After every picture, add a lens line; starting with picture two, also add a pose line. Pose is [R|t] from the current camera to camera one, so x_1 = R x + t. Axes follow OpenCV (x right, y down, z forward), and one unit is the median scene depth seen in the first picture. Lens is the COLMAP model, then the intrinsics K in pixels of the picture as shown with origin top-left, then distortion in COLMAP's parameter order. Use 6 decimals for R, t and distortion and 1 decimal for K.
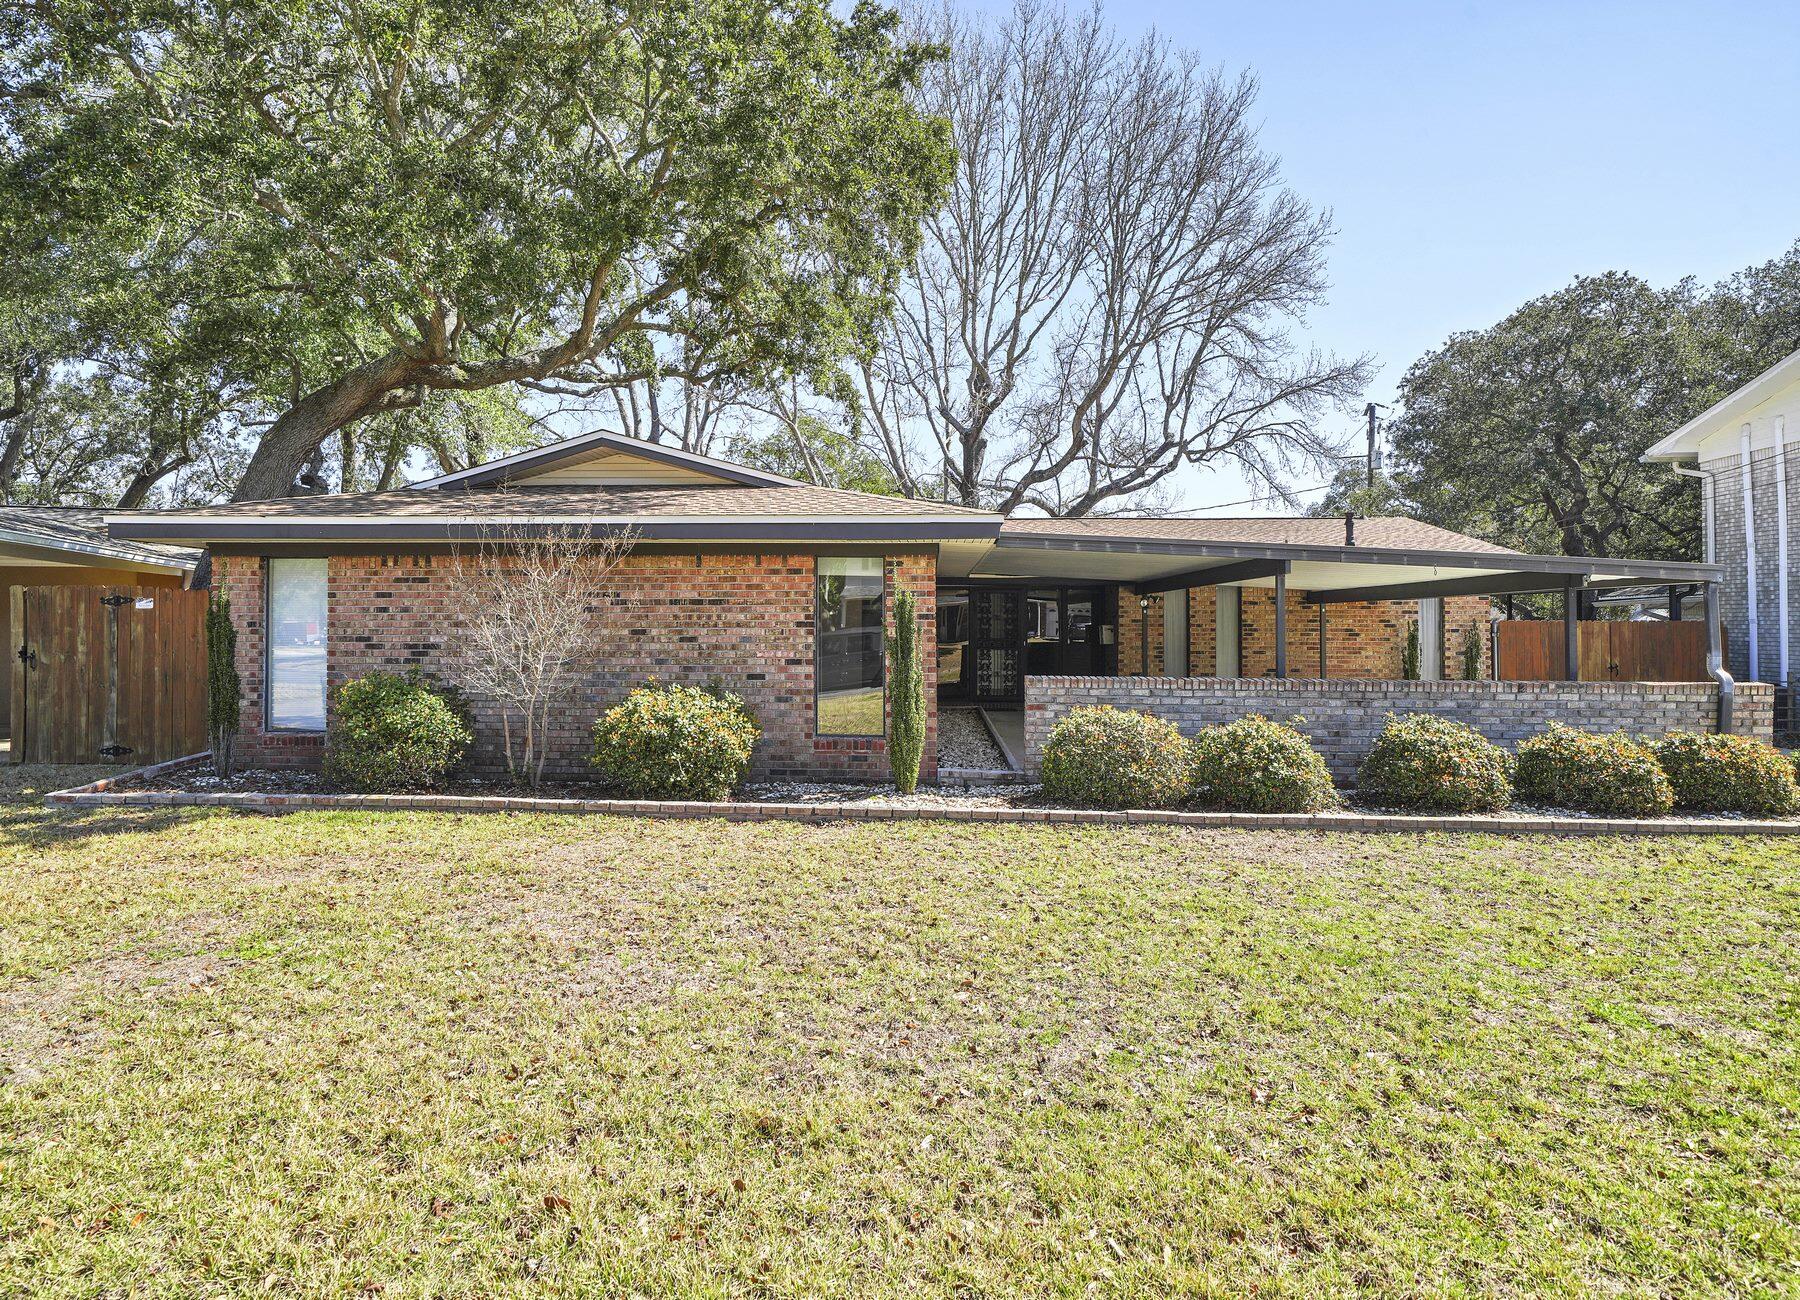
lens RADIAL K [[965.3, 0, 896.0], [0, 965.3, 616.7], [0, 0, 1]] dist [0.001789, 0.000178]
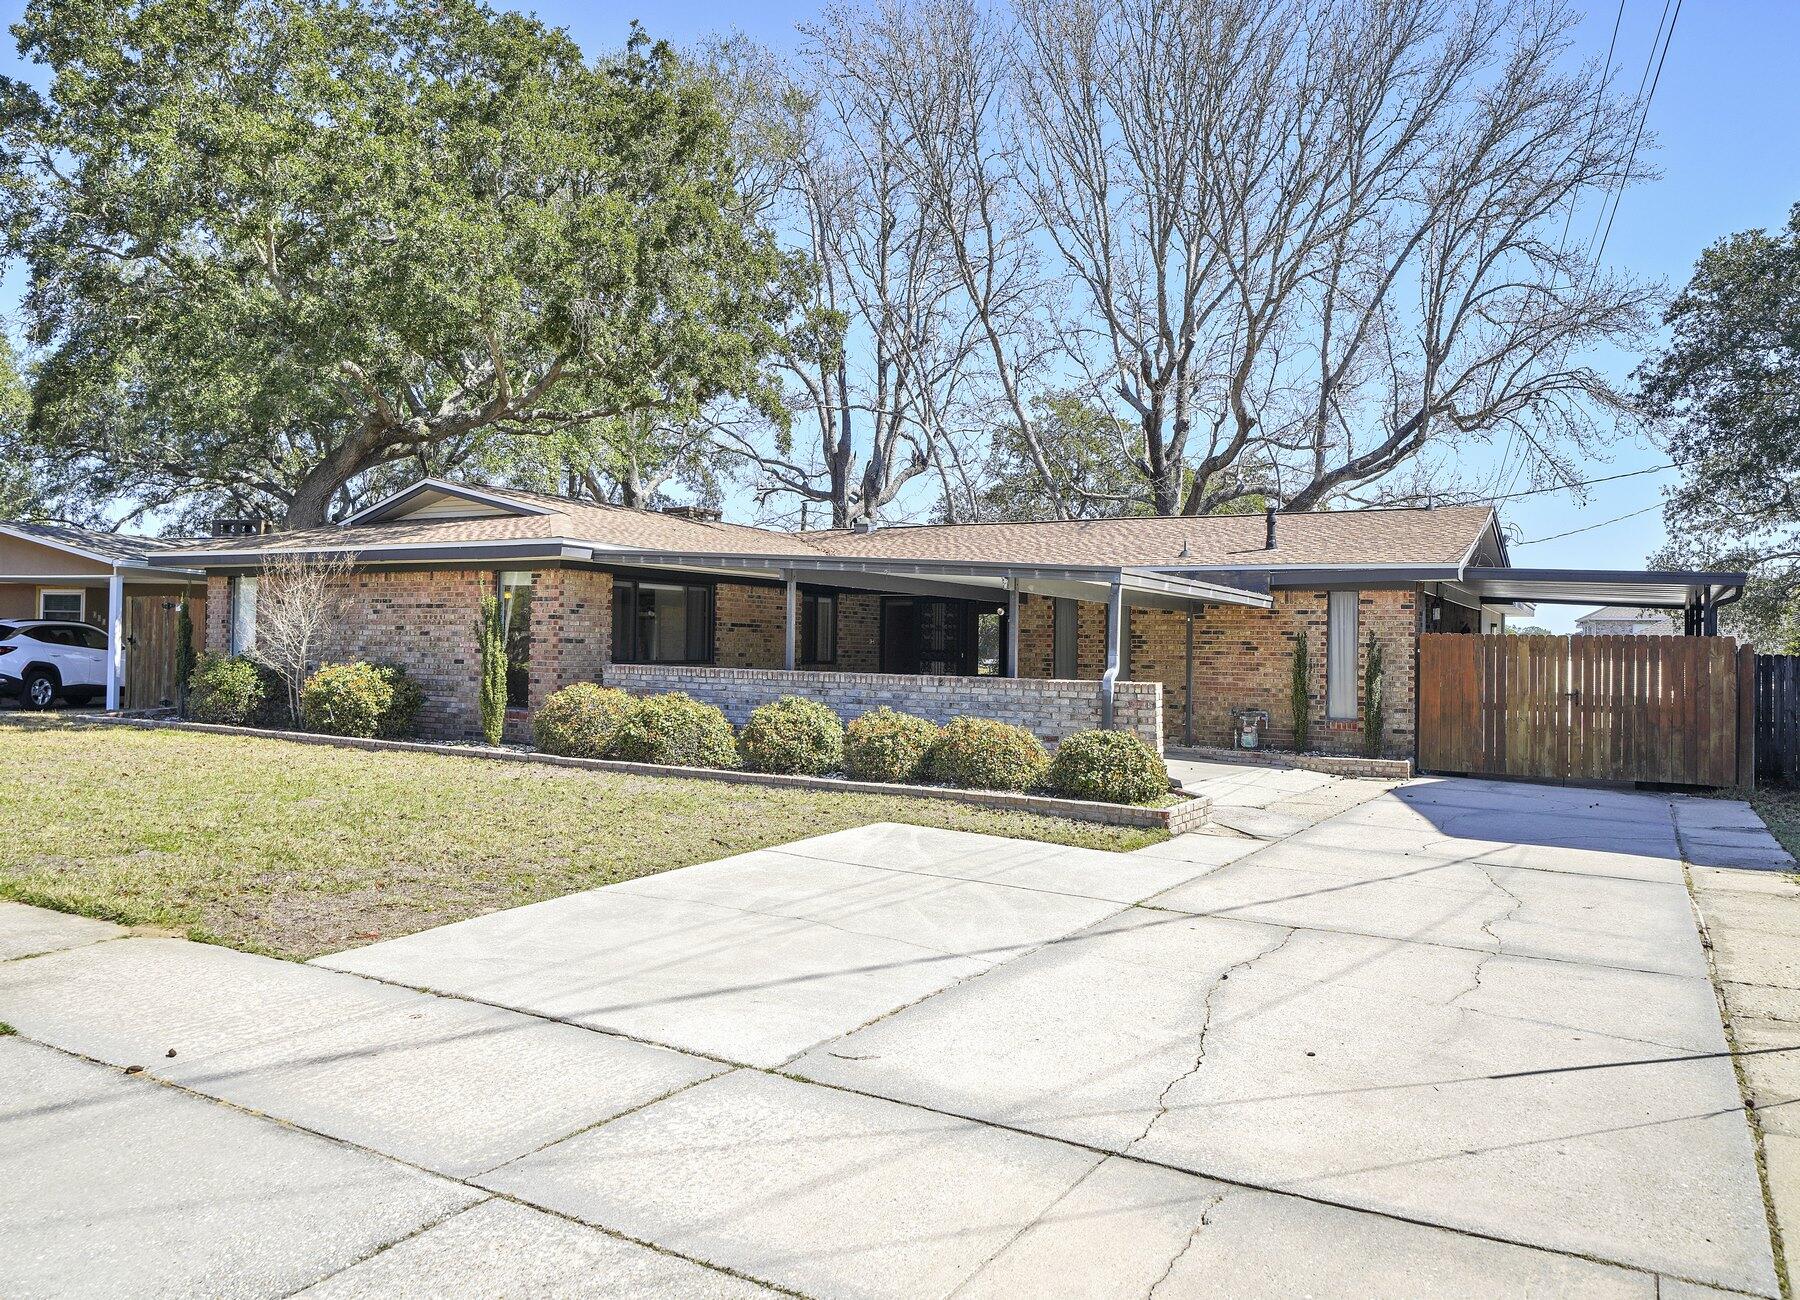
lens RADIAL K [[1313.3, 0, 900.0], [0, 1313.3, 650.0], [0, 0, 1]] dist [-0.000230, -0.000092]
pose [[0.886943, 0.013390, -0.461685, 1.238821], [-0.012156, 0.999910, 0.005647, 0.028472], [0.461719, 0.000604, 0.887026, -0.334258]]
